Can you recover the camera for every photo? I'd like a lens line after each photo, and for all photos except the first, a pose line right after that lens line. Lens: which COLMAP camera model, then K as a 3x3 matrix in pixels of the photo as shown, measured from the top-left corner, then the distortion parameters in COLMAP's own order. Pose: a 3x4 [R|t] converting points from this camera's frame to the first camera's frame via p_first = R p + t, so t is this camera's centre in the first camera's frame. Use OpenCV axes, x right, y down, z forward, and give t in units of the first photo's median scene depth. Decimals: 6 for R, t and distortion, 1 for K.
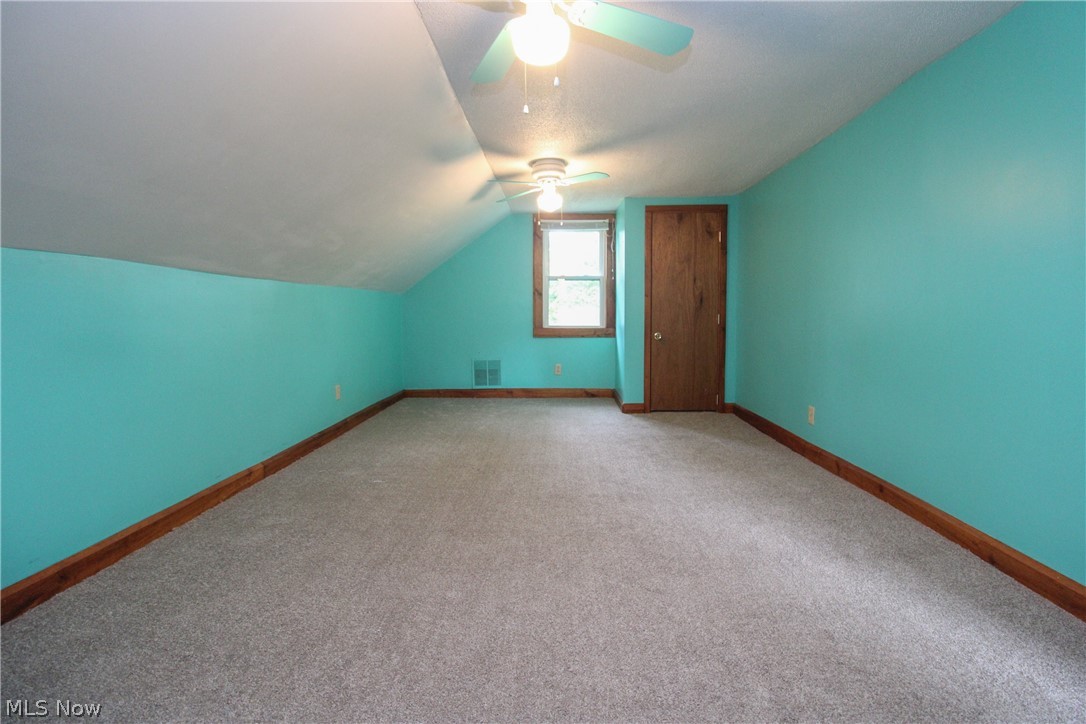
lens RADIAL K [[510.5, 0, 551.8], [0, 510.5, 354.7], [0, 0, 1]] dist [-0.002459, -0.009316]
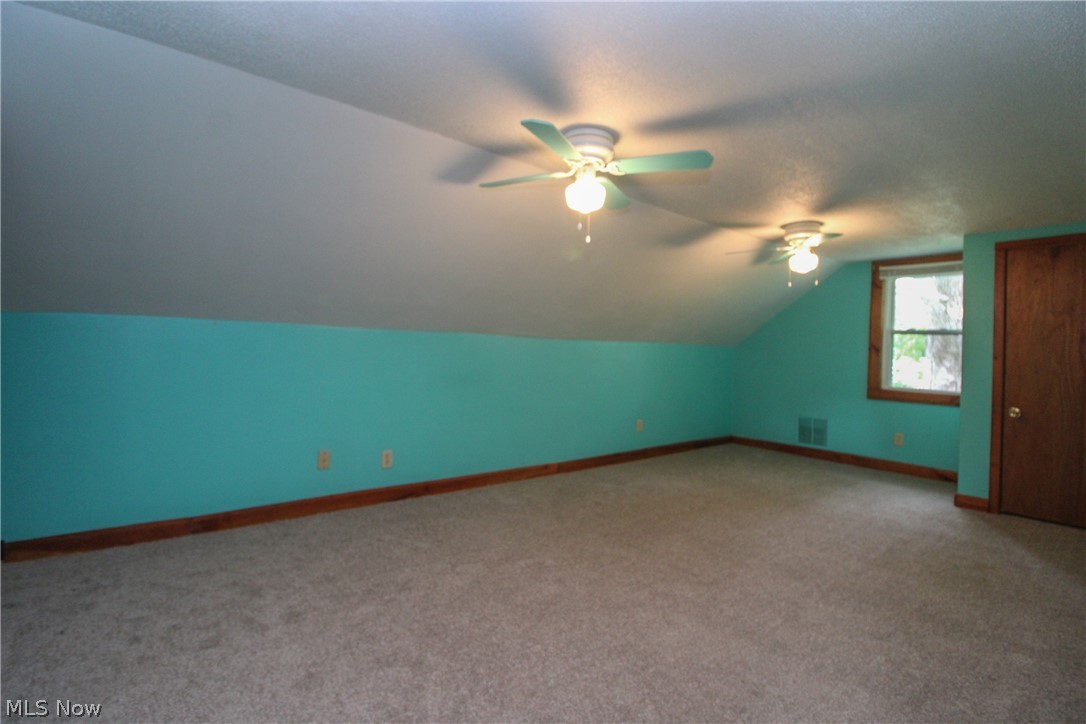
lens RADIAL K [[510.5, 0, 544.8], [0, 510.5, 361.2], [0, 0, 1]] dist [-0.002459, -0.009316]
pose [[0.641705, 0.044116, -0.765681, 0.318148], [-0.099777, 0.994662, -0.026312, -0.022293], [0.760433, 0.093282, 0.642682, 0.000054]]
